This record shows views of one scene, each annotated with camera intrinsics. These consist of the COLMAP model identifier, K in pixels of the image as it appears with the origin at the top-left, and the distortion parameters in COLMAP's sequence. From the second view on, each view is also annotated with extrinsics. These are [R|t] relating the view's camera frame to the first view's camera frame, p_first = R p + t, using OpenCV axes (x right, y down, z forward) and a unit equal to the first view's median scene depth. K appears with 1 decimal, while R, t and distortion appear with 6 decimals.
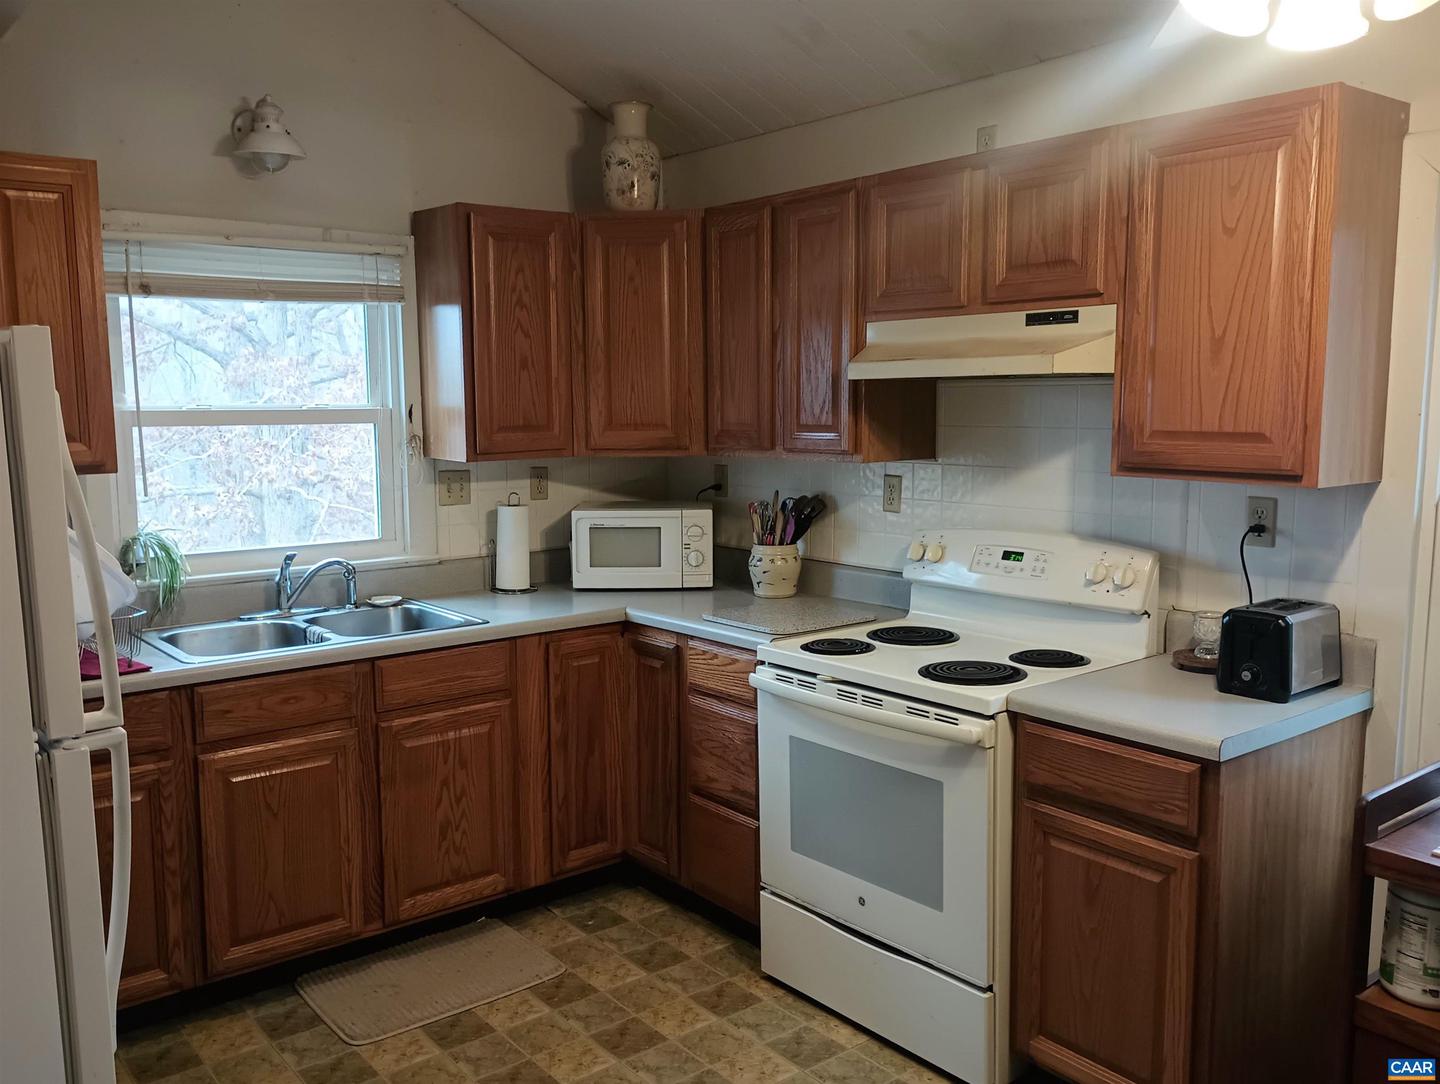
lens RADIAL K [[1205.4, 0, 694.7], [0, 1205.4, 545.0], [0, 0, 1]] dist [0.049312, -0.060284]
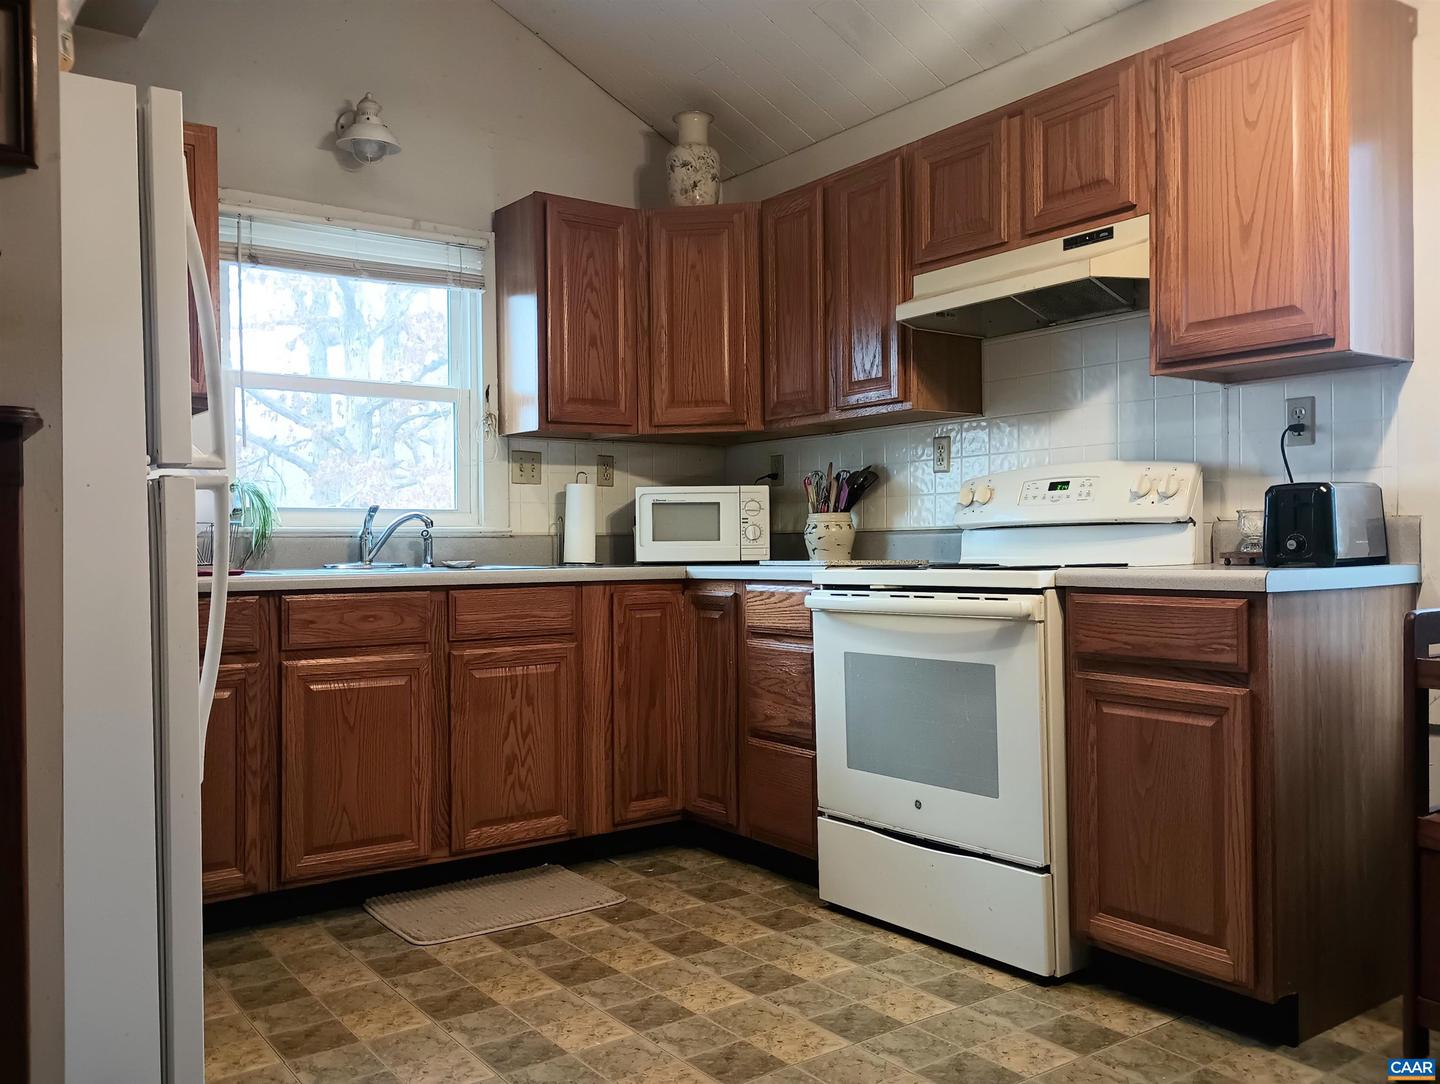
lens RADIAL K [[1171.1, 0, 695.4], [0, 1171.1, 550.7], [0, 0, 1]] dist [0.052466, -0.061340]
pose [[0.998765, -0.001765, -0.049649, 0.001126], [-0.004248, 0.992675, -0.120743, 0.171938], [0.049499, 0.120805, 0.991441, -0.009185]]
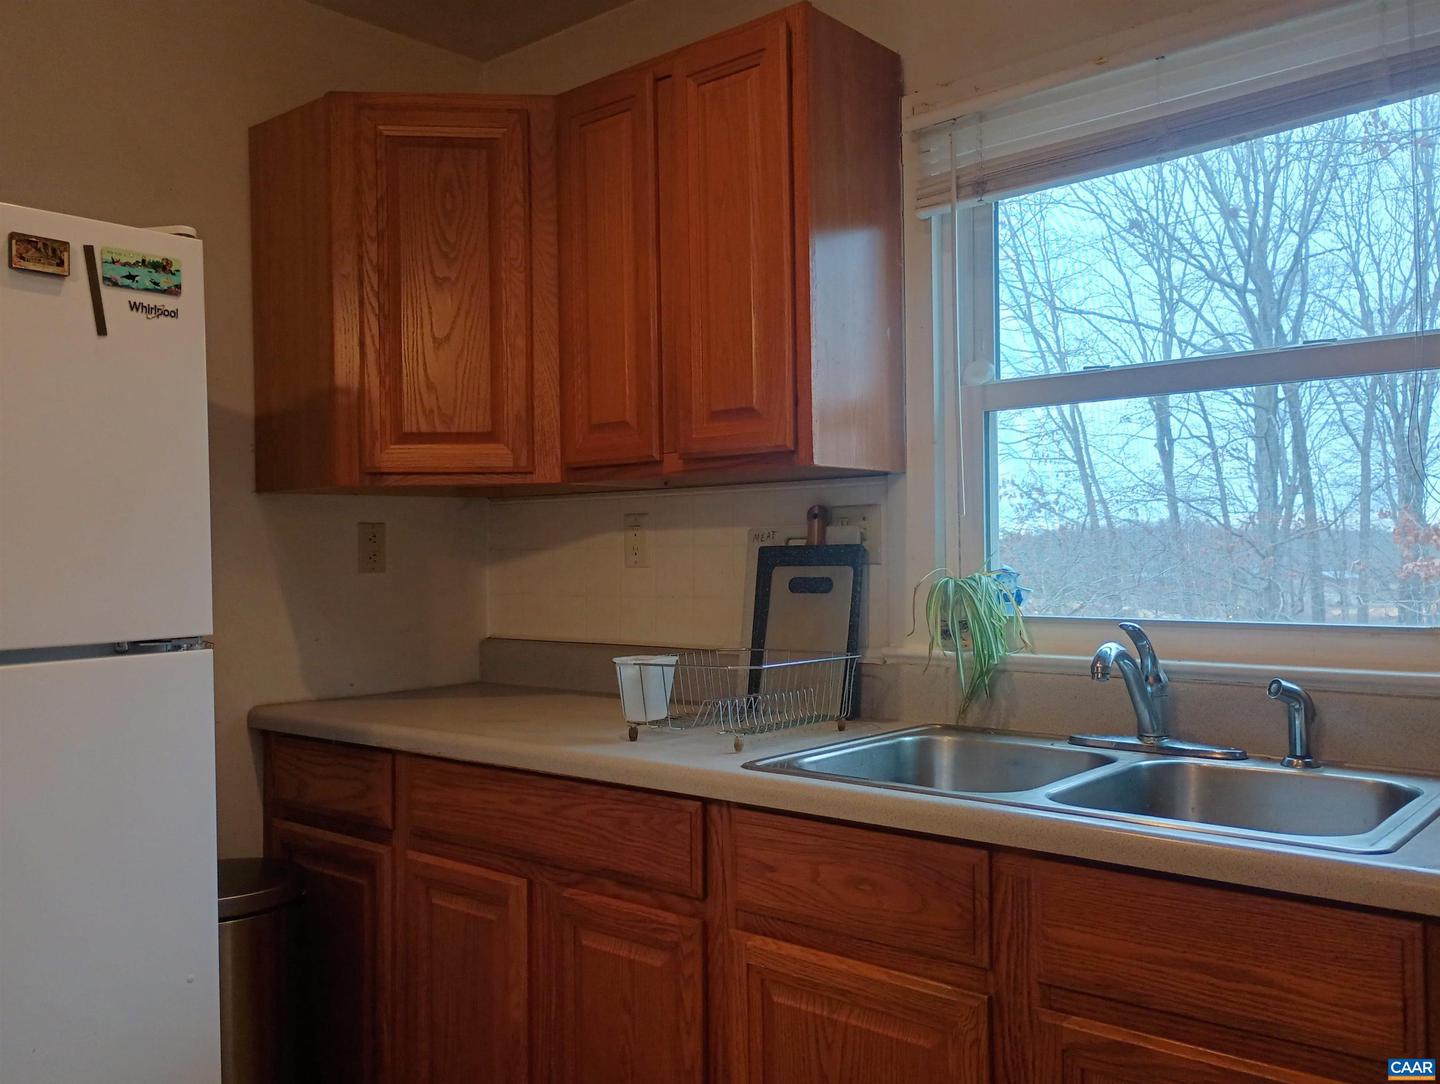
lens RADIAL K [[1238.3, 0, 714.1], [0, 1238.3, 544.5], [0, 0, 1]] dist [0.042018, -0.077072]
pose [[0.174419, -0.005768, -0.984655, 0.151453], [-0.115301, 0.992984, -0.026240, 0.006397], [0.977898, 0.118108, 0.172531, 0.745947]]
